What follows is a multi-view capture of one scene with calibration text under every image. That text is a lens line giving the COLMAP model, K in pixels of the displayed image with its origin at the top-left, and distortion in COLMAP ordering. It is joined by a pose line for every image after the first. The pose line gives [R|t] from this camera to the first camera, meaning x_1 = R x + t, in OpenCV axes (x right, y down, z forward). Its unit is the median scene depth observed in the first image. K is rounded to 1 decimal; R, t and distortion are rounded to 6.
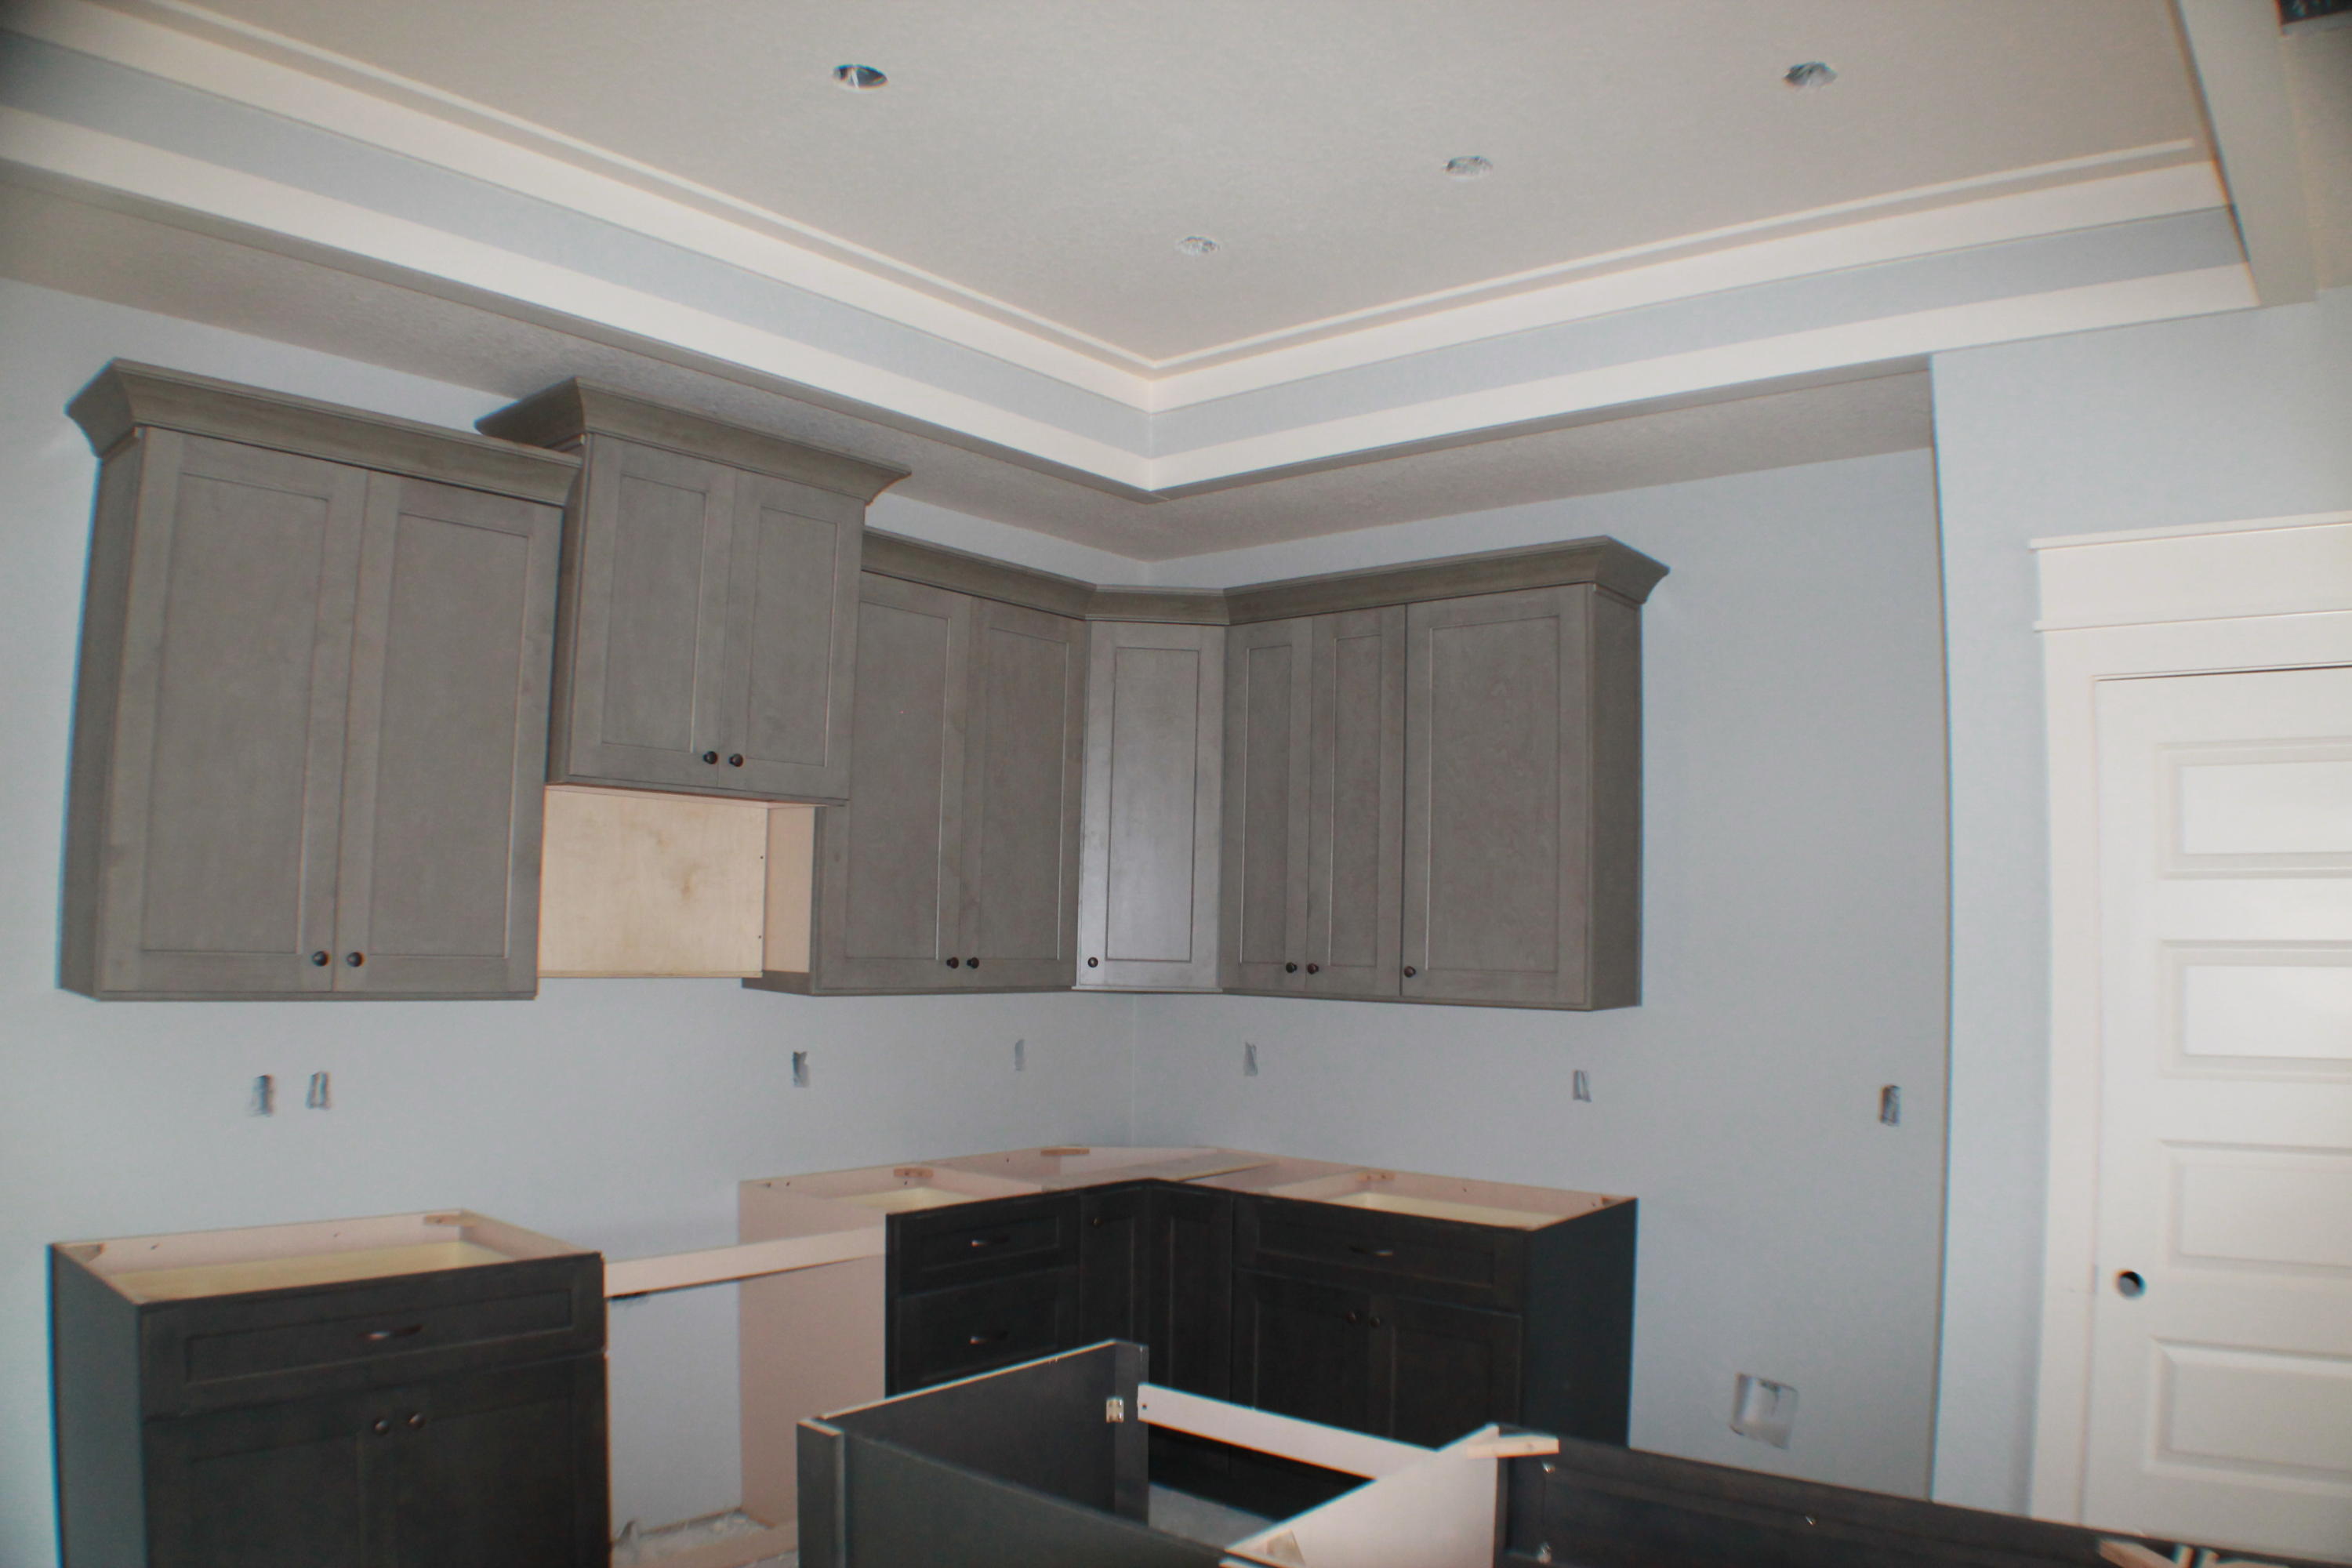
lens RADIAL K [[1644.4, 0, 1176.0], [0, 1644.4, 784.0], [0, 0, 1]] dist [-0.220991, 0.060249]
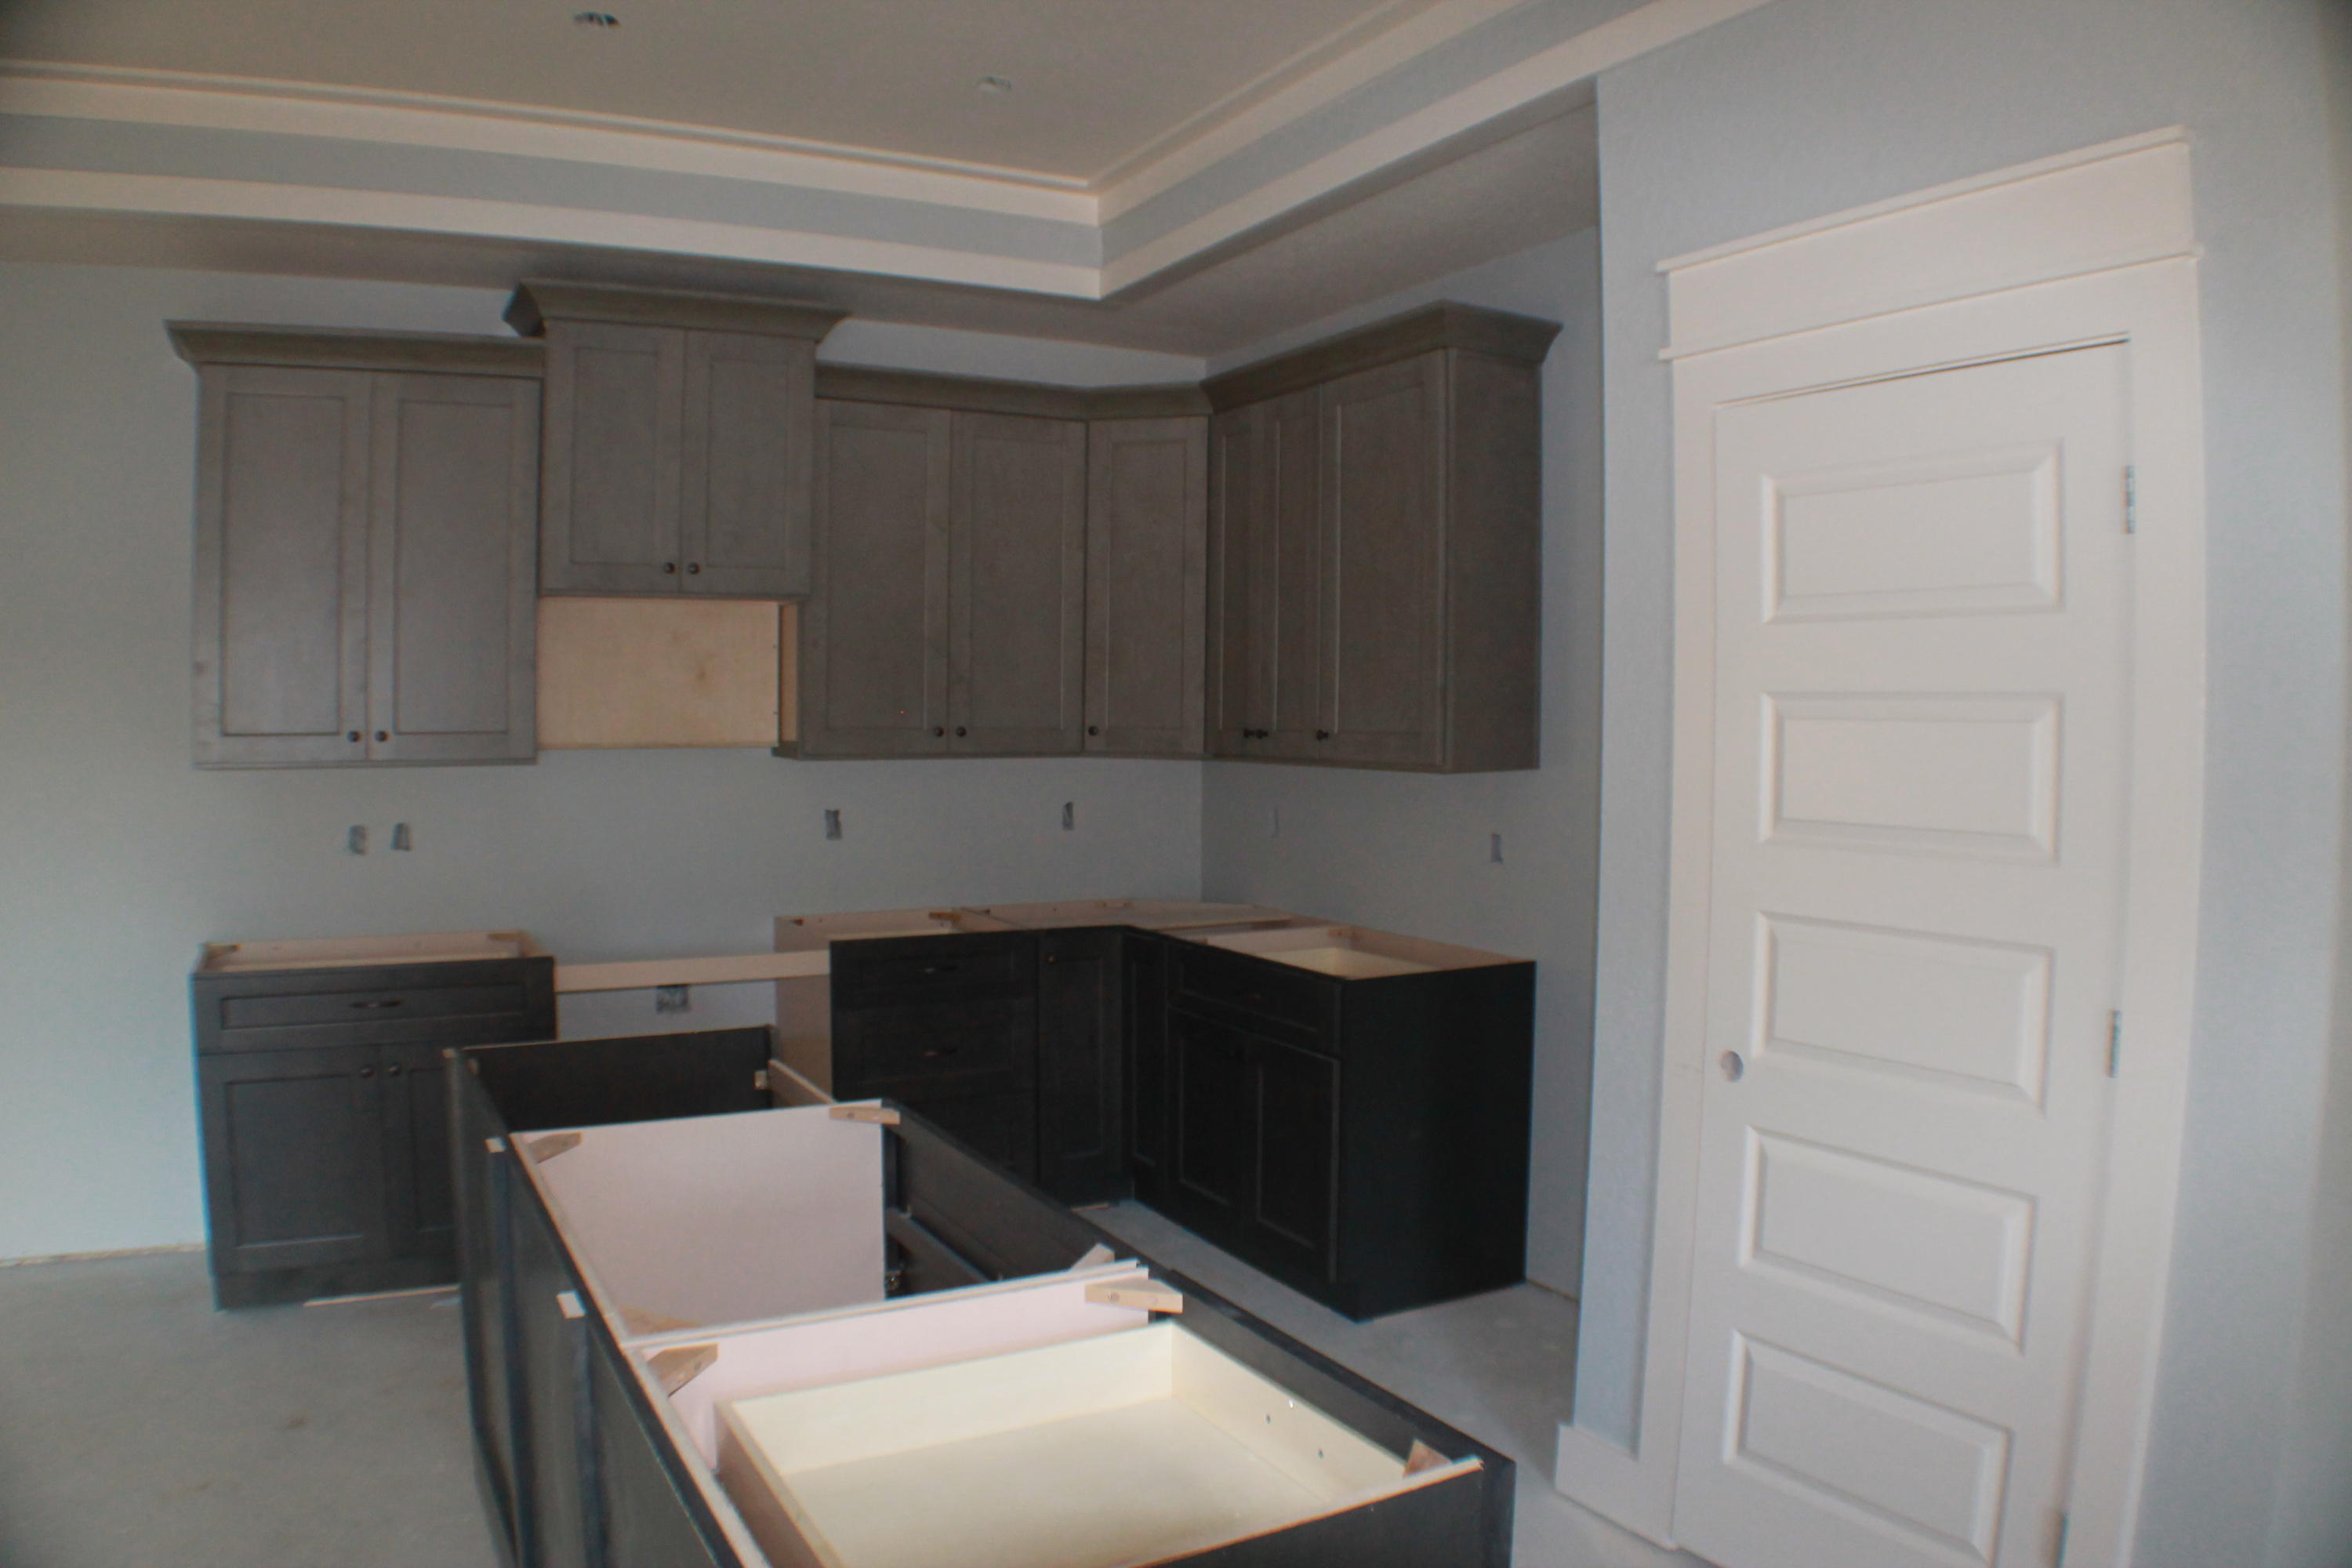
lens RADIAL K [[1644.4, 0, 1176.0], [0, 1644.4, 784.0], [0, 0, 1]] dist [-0.220991, 0.060249]
pose [[0.932684, -0.000875, -0.360693, 0.478642], [0.045346, 0.992347, 0.114850, 0.022935], [0.357832, -0.123475, 0.925586, -0.015775]]
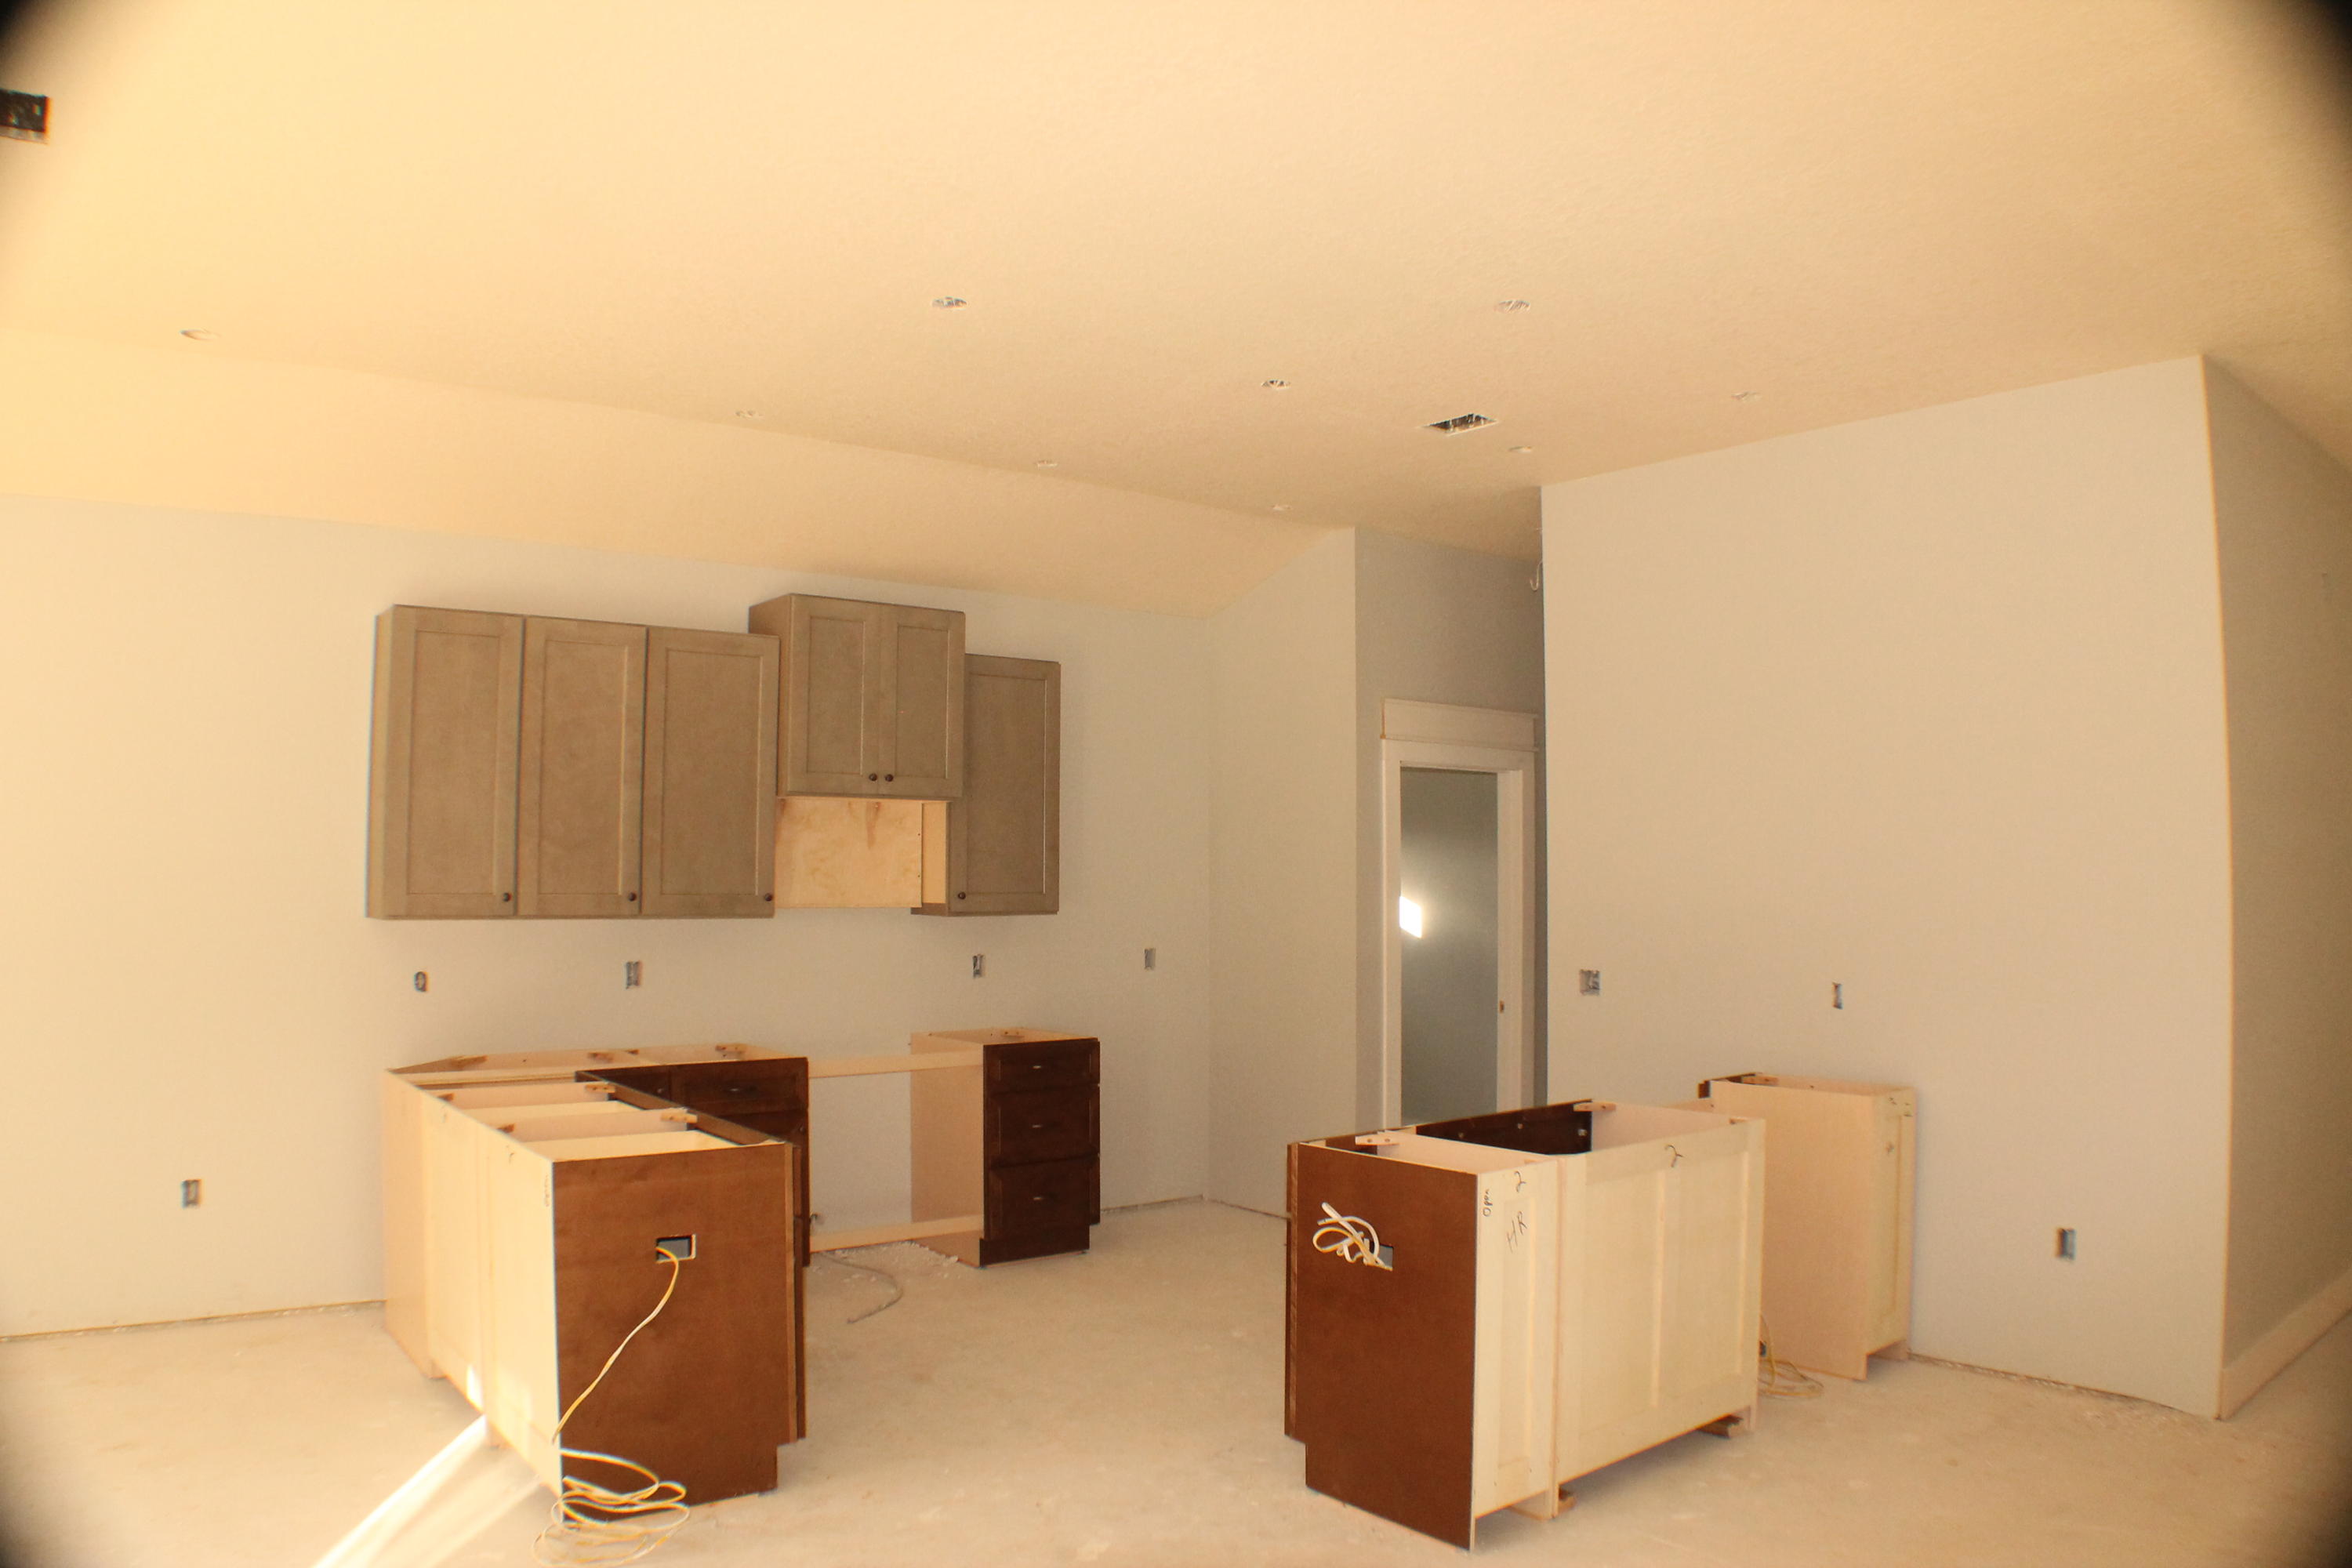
lens RADIAL K [[1636.6, 0, 1167.2], [0, 1636.6, 782.3], [0, 0, 1]] dist [-0.220880, 0.058203]
pose [[0.976278, -0.032215, -0.214112, 0.359642], [0.036976, 0.999149, 0.018268, -0.028406], [0.213341, -0.025752, 0.976638, -0.574875]]
